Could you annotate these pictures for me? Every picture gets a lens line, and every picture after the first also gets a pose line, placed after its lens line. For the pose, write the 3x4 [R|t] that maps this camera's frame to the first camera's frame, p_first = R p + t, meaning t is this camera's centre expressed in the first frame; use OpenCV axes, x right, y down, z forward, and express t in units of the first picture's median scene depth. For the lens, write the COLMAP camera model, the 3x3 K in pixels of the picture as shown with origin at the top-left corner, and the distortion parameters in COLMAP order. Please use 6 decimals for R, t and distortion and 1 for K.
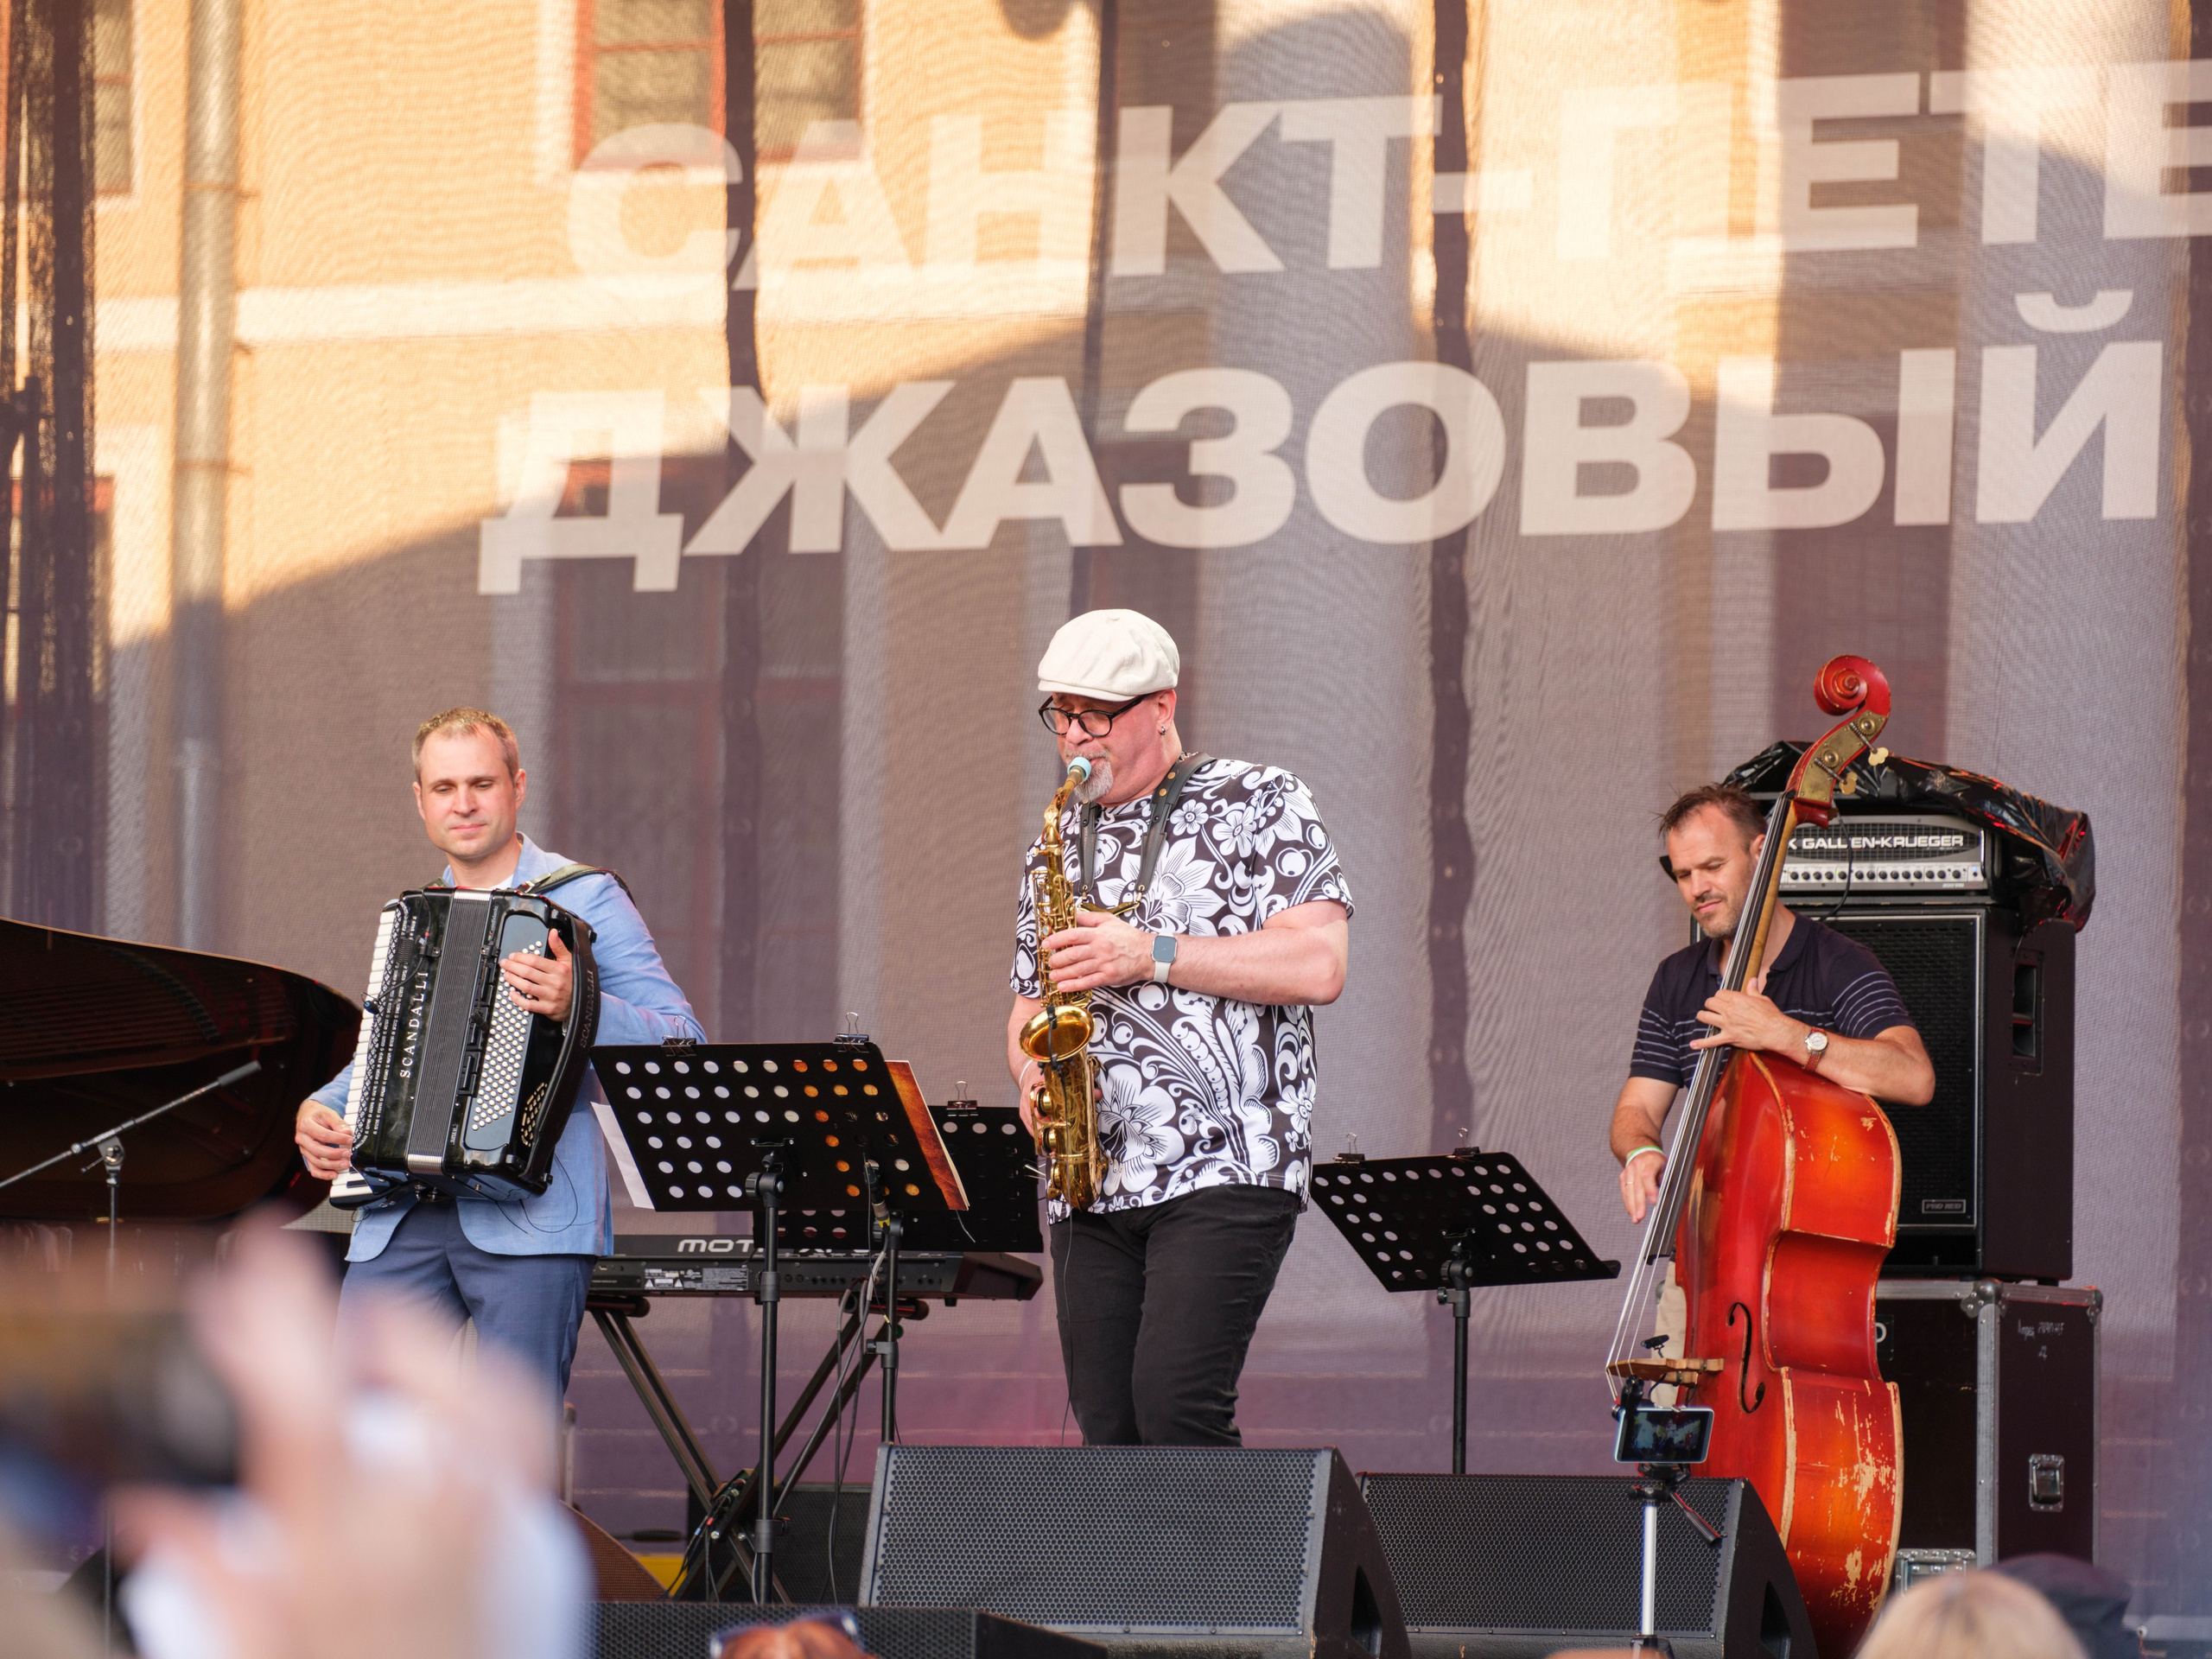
lens RADIAL K [[10135.4, 0, 1102.9], [0, 10135.4, 774.3], [0, 0, 1]] dist [-0.166767, 2.753481]
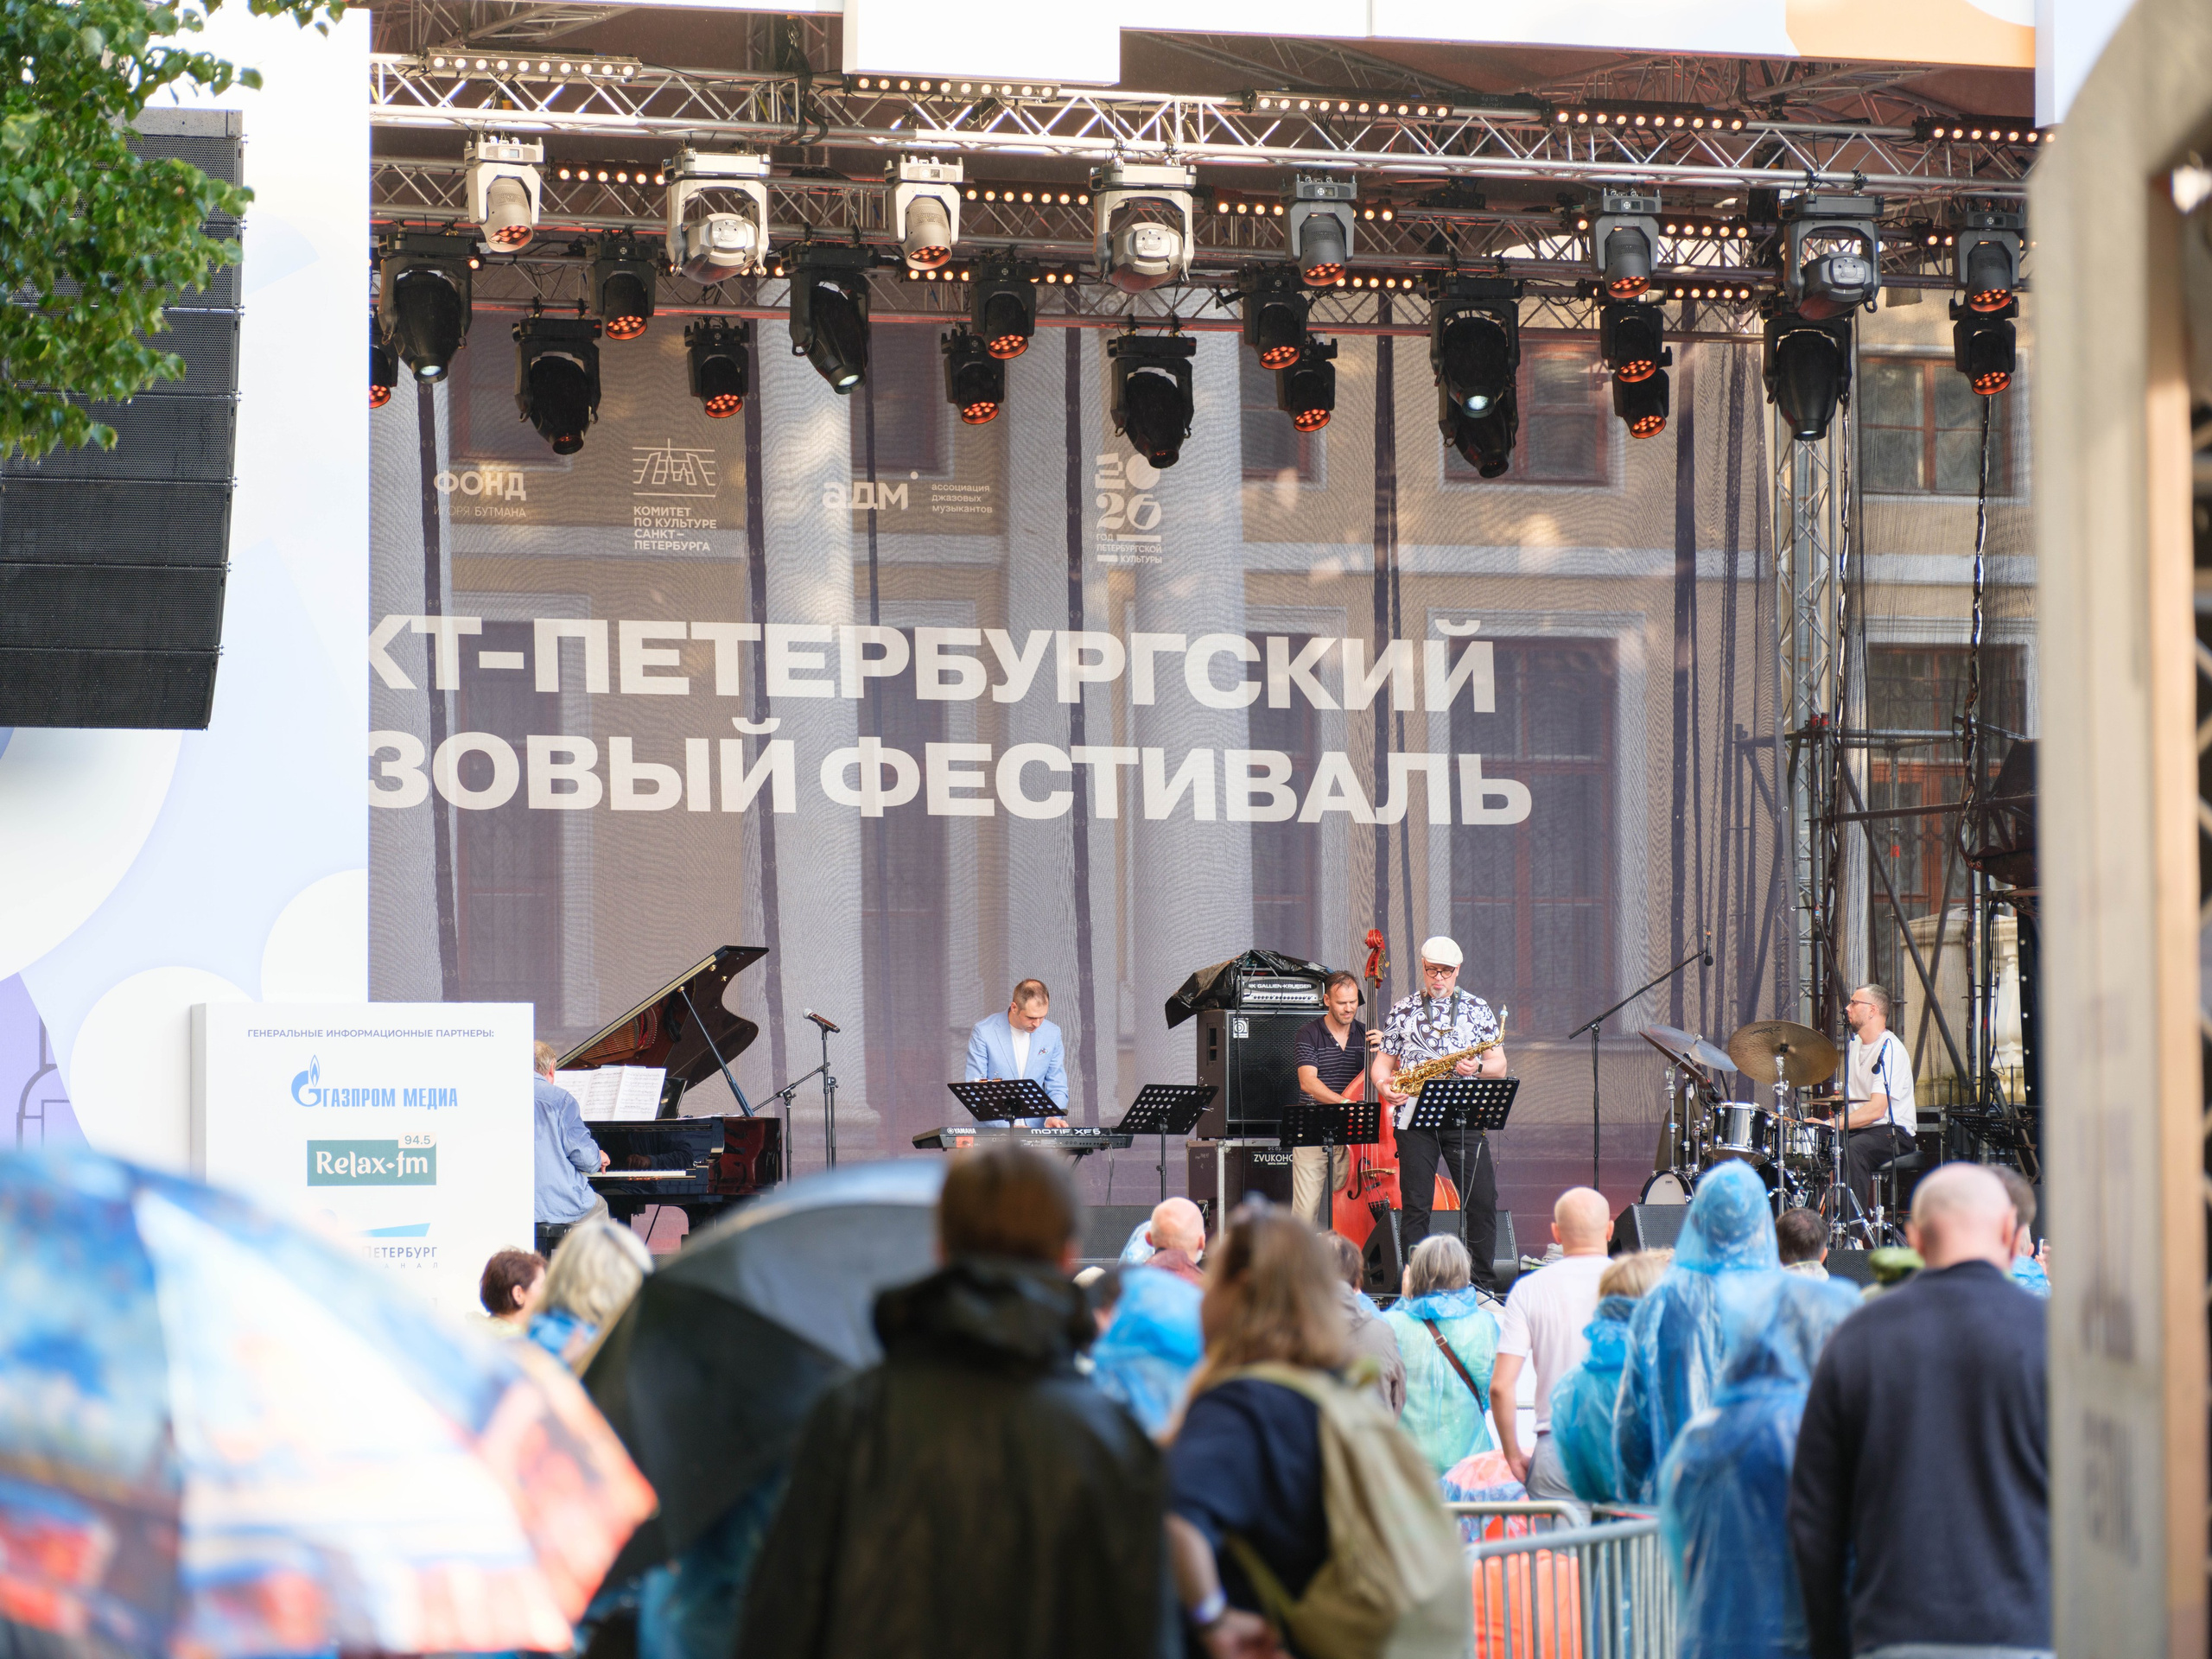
lens RADIAL K [[10086.9, 0, 1106.0], [0, 10086.9, 829.5], [0, 0, 1]] dist [-0.131660, 1.458712]
pose [[0.706758, 0.015027, 0.707296, -1.968156], [-0.039392, 0.999059, 0.018137, -0.086059], [-0.706358, -0.040680, 0.706685, -0.974712]]
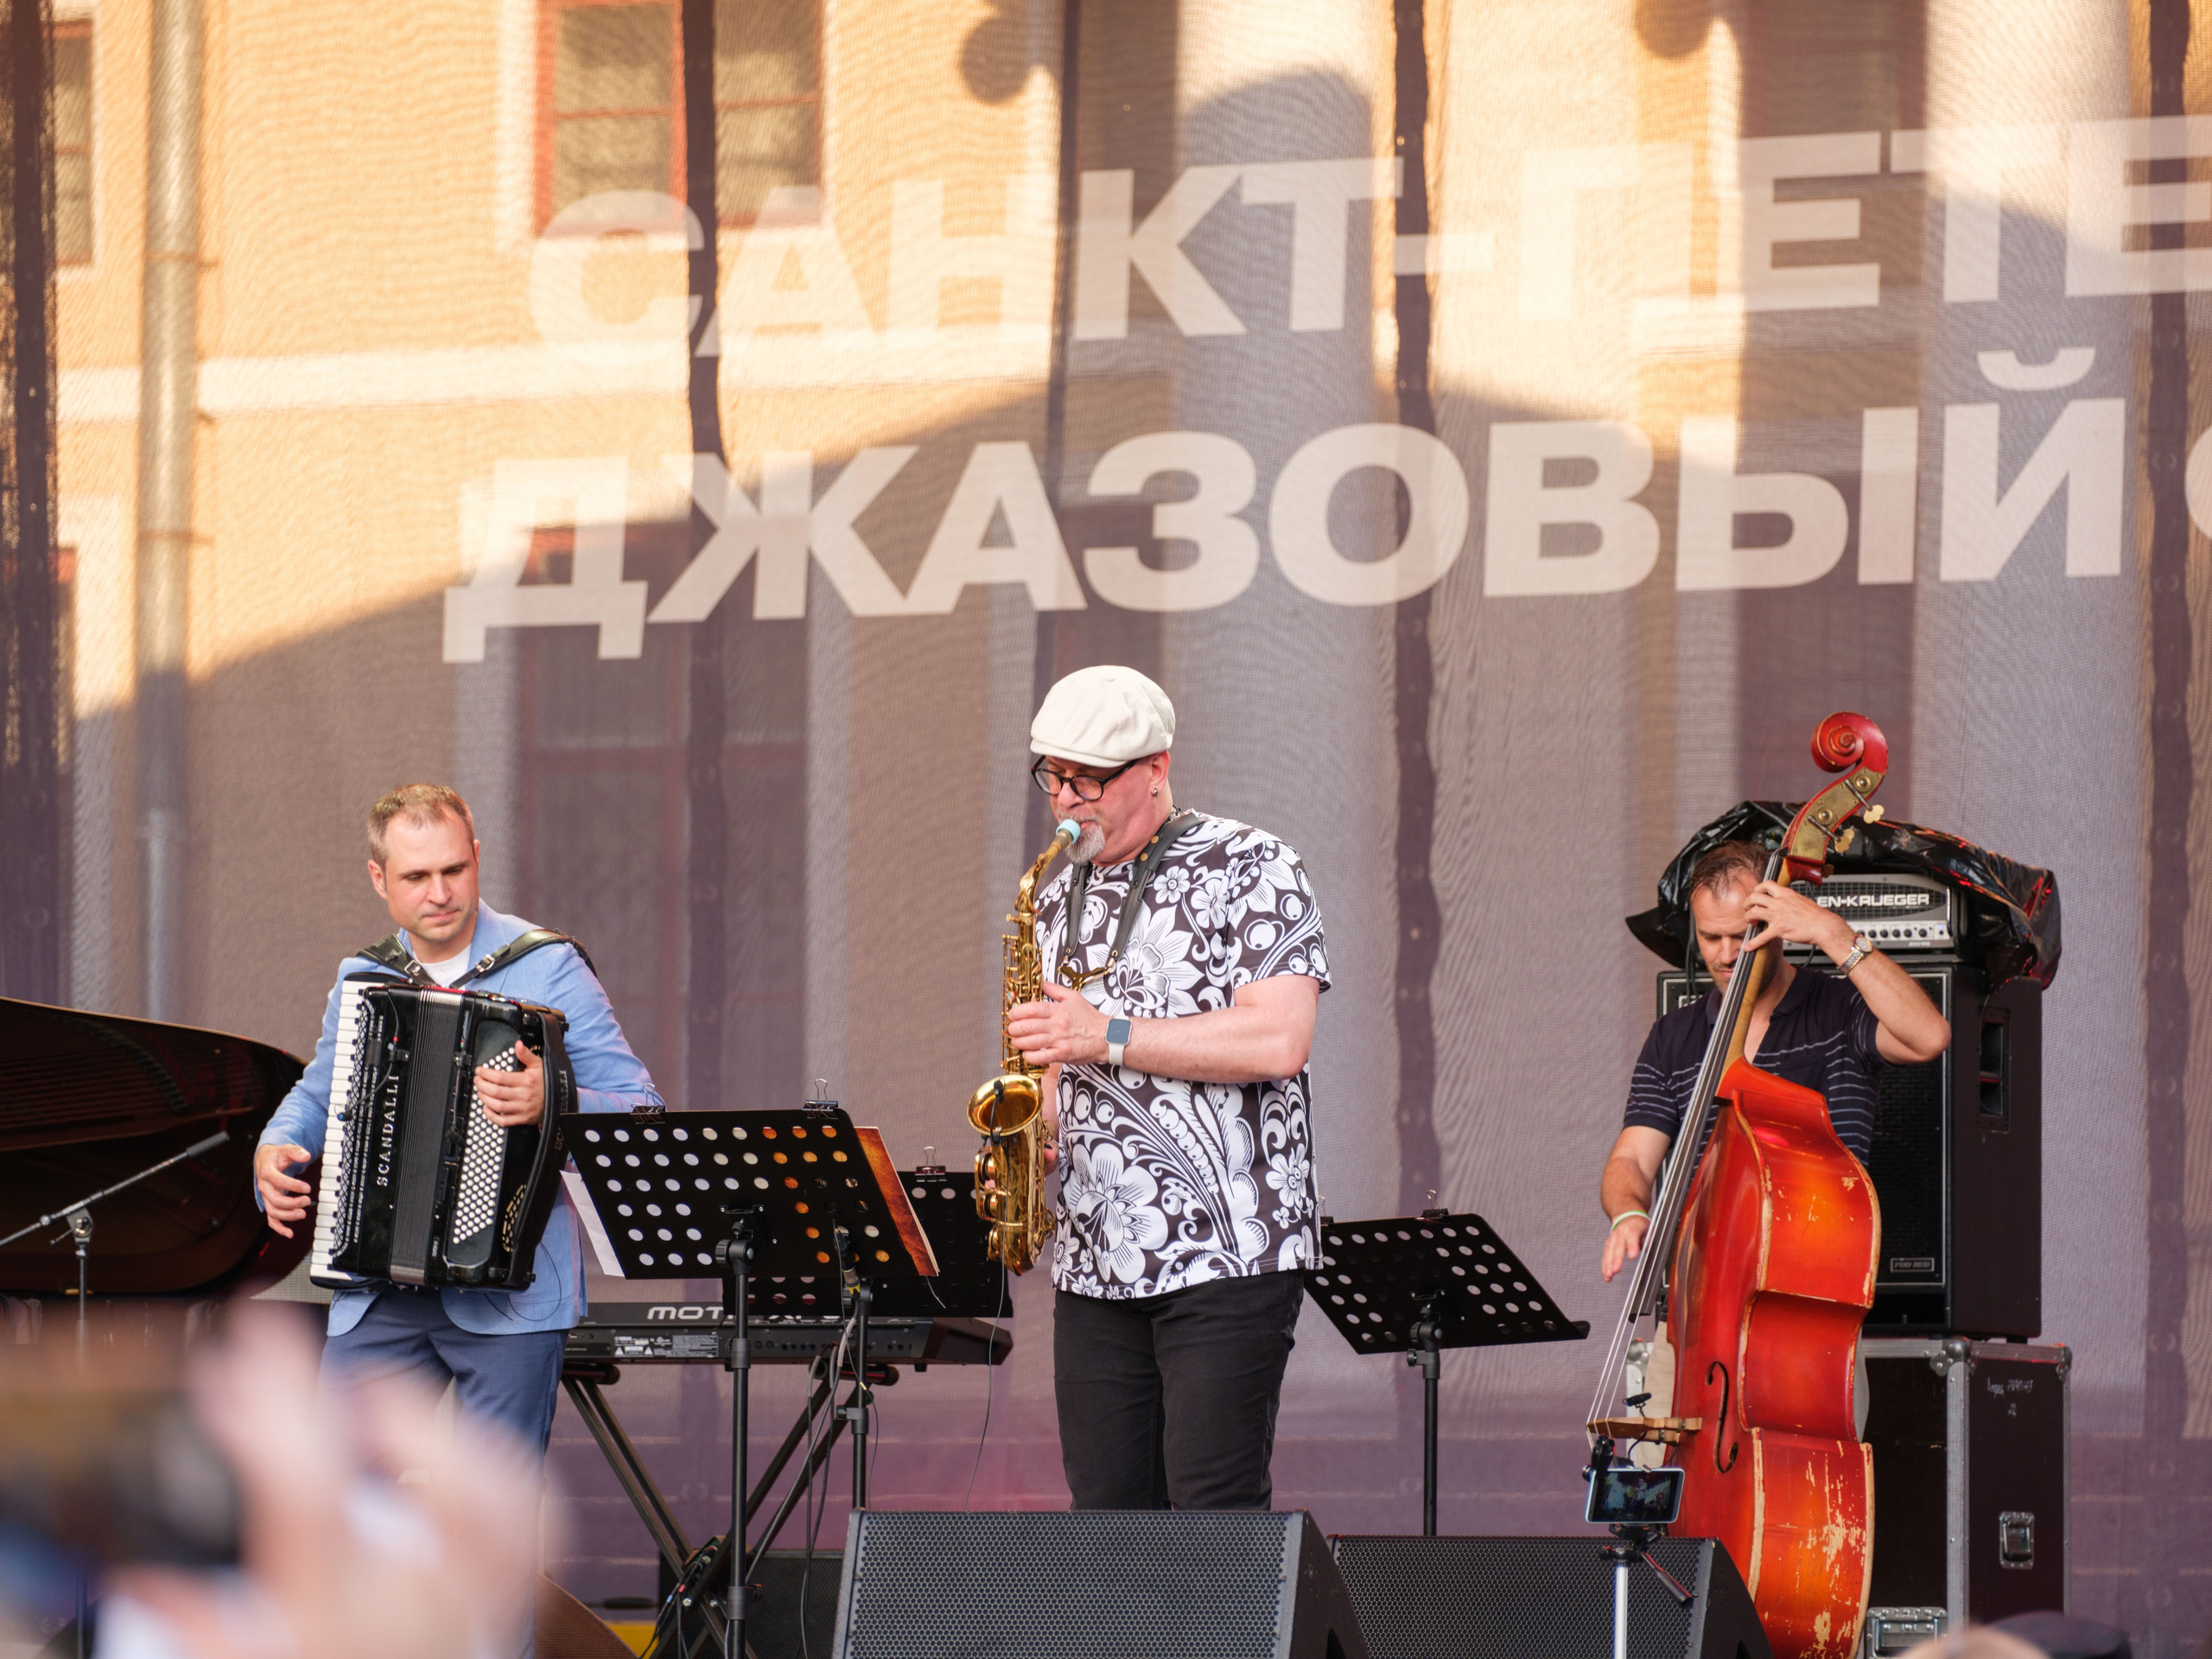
lens RADIAL K [[10147.4, 0, 1106.0], [0, 10147.4, 829.5], [0, 0, 1]] dist [-0.095617, 0.289466]
pose [[0.999968, -0.007076, 0.003790, -0.000148], [0.007078, 0.999975, -0.000699, -0.000211], [-0.003785, 0.000726, 0.999993, -0.002230]]
